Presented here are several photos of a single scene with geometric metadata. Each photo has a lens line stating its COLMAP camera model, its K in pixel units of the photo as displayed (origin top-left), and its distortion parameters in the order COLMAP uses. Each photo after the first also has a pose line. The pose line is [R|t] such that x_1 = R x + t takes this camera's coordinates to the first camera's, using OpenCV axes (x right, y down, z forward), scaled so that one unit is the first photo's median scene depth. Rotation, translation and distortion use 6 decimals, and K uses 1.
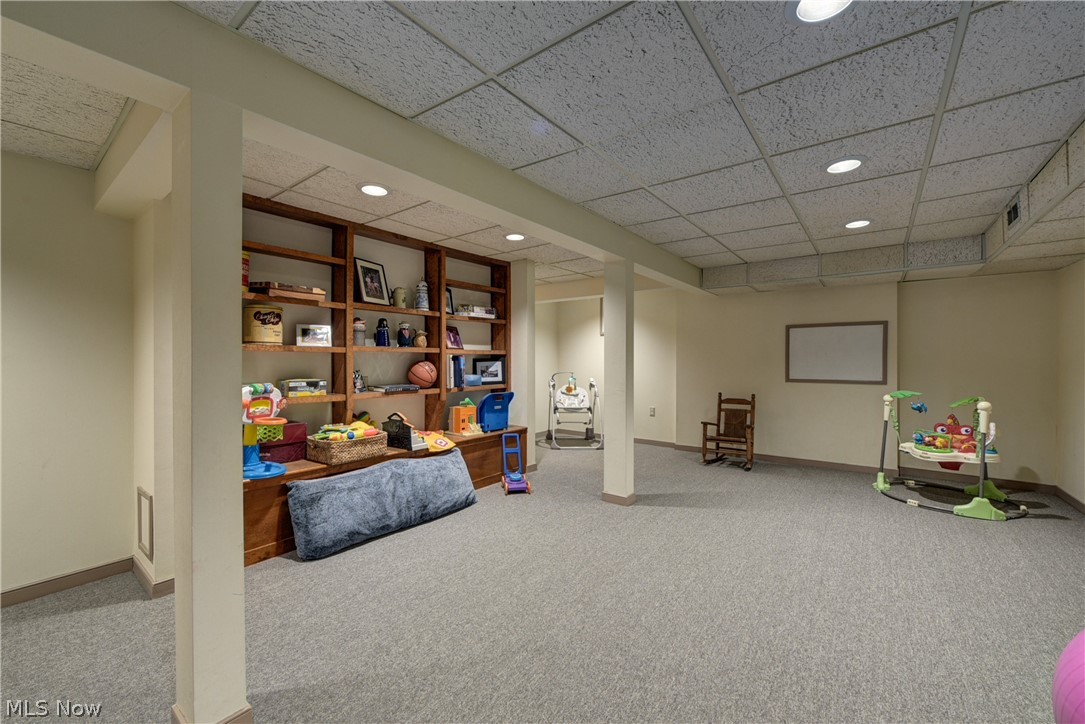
lens RADIAL K [[433.9, 0, 537.7], [0, 433.9, 360.0], [0, 0, 1]] dist [-0.002572, -0.000423]
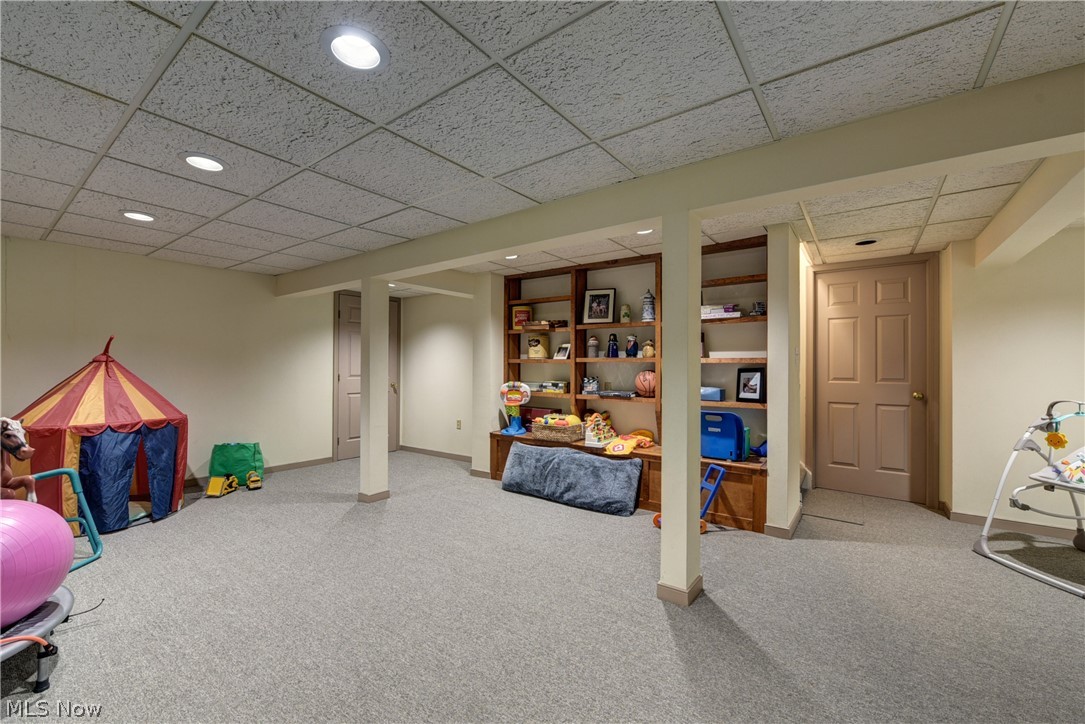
lens RADIAL K [[436.9, 0, 542.5], [0, 436.9, 362.0], [0, 0, 1]] dist [-0.003053, -0.000303]
pose [[0.029497, -0.009916, -0.999516, 0.954139], [-0.006279, 0.999929, -0.010105, -0.006777], [0.999545, 0.006574, 0.029432, 0.899770]]
